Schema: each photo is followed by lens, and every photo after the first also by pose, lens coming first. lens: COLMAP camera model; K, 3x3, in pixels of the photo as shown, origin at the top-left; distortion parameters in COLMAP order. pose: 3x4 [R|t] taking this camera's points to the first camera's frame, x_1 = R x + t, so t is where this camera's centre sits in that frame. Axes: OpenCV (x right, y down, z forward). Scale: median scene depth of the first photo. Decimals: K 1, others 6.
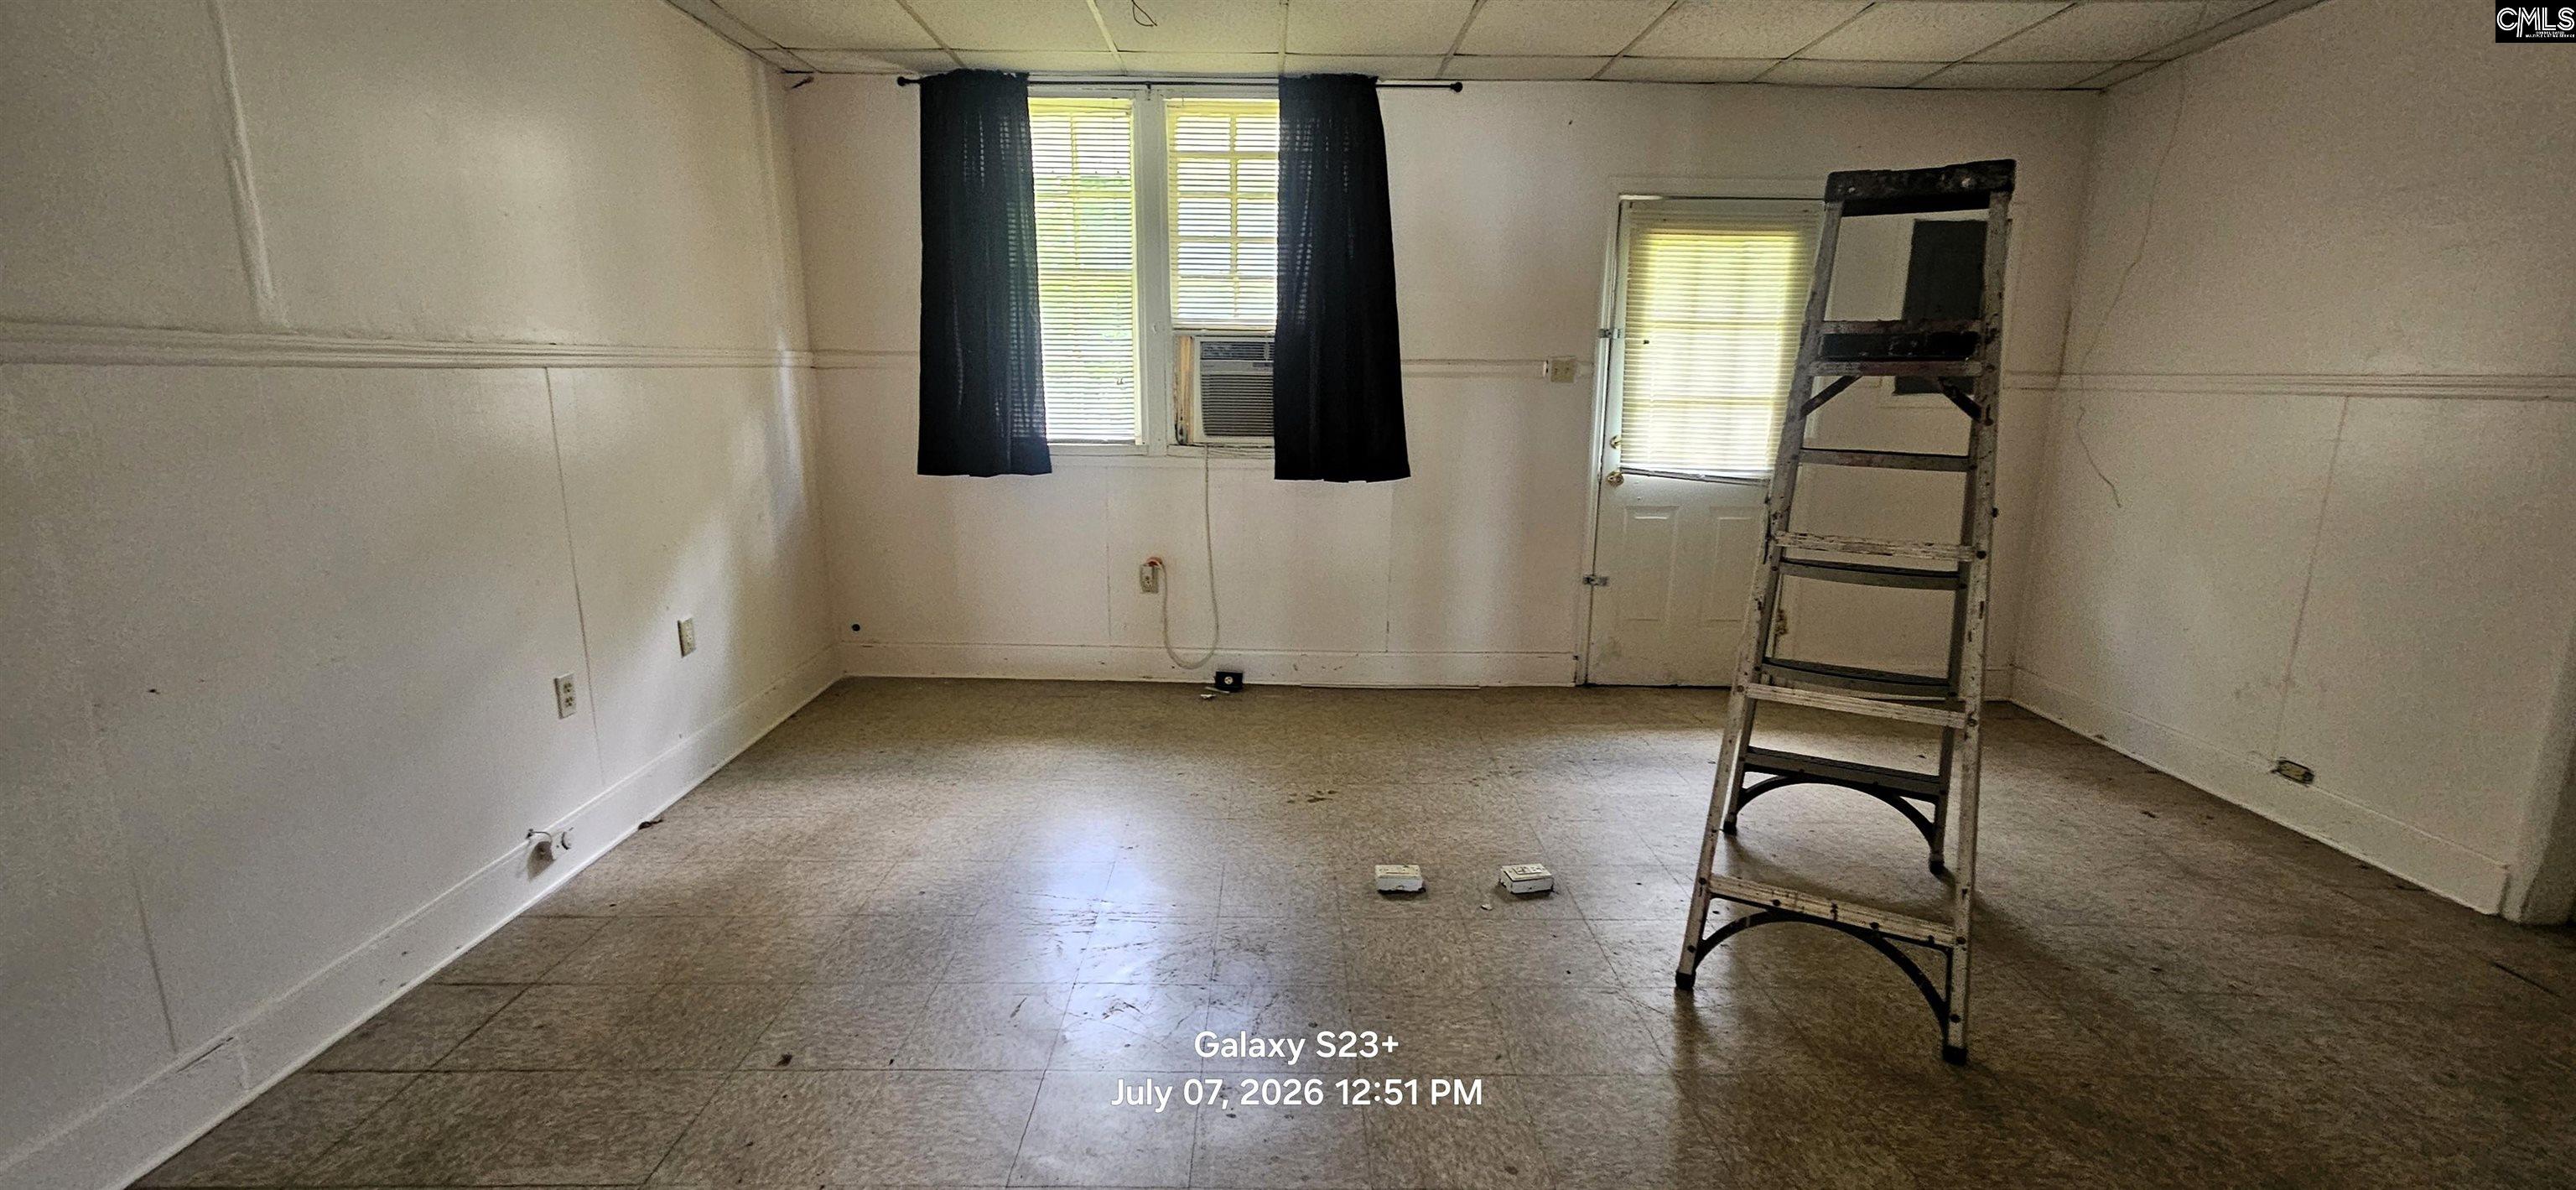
lens RADIAL K [[1053.9, 0, 1284.7], [0, 1053.9, 599.8], [0, 0, 1]] dist [-0.001633, 0.002997]
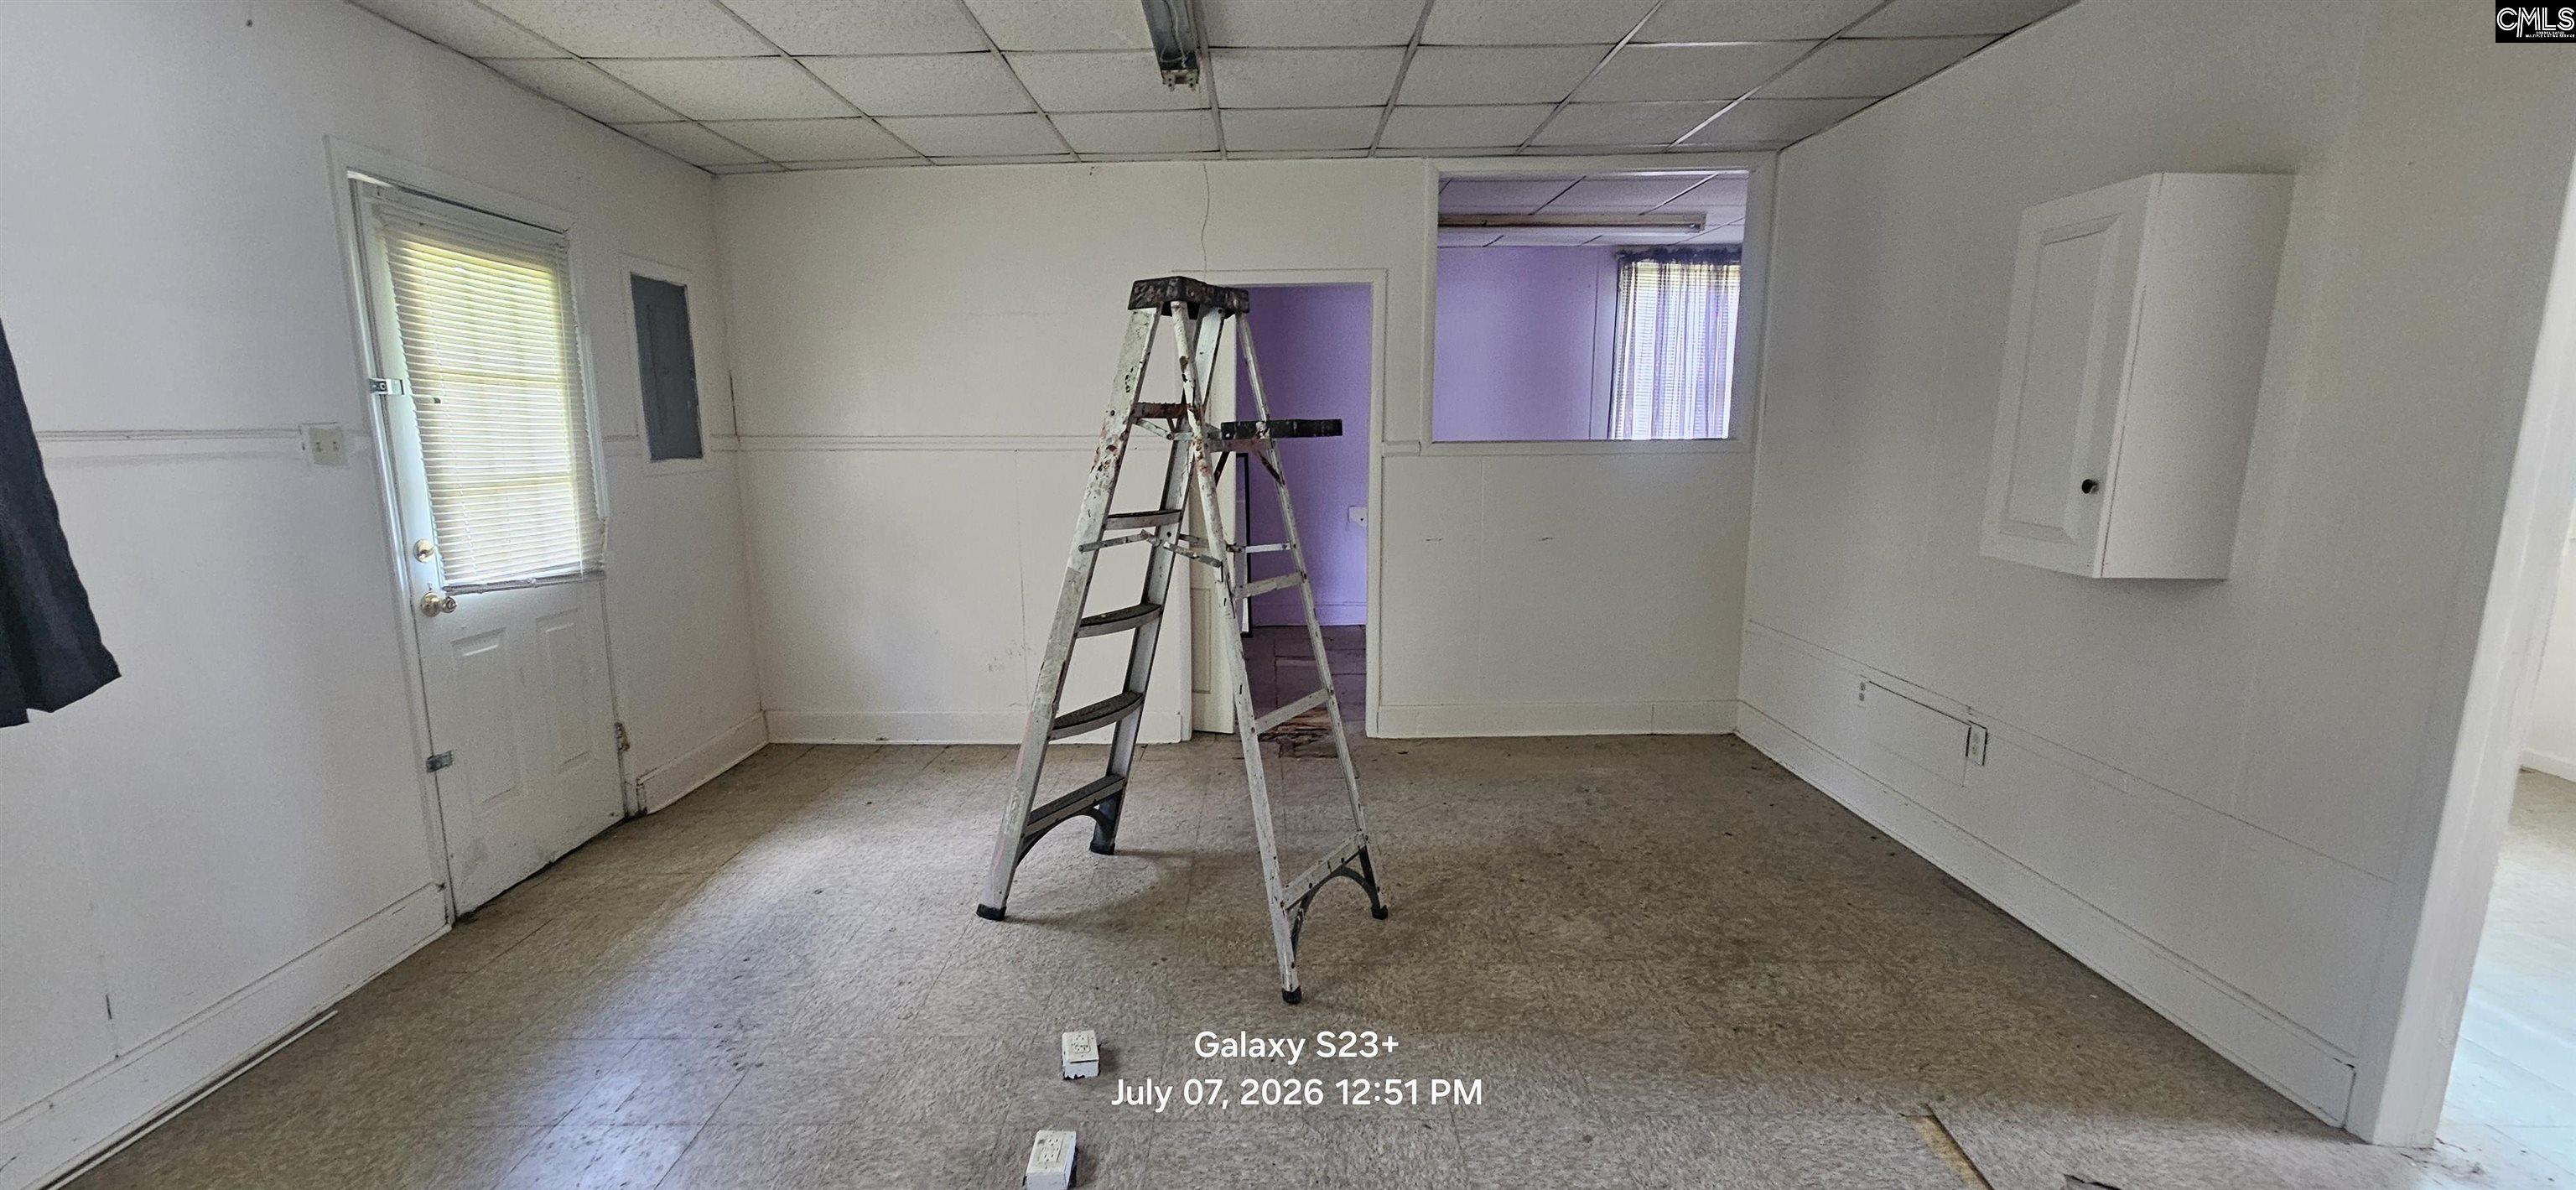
lens RADIAL K [[1053.9, 0, 1284.7], [0, 1053.9, 599.8], [0, 0, 1]] dist [-0.001633, 0.002997]
pose [[-0.024750, -0.173115, 0.984591, -0.356506], [0.198481, 0.964434, 0.174561, -0.130383], [-0.979792, 0.199743, 0.010491, 0.480038]]
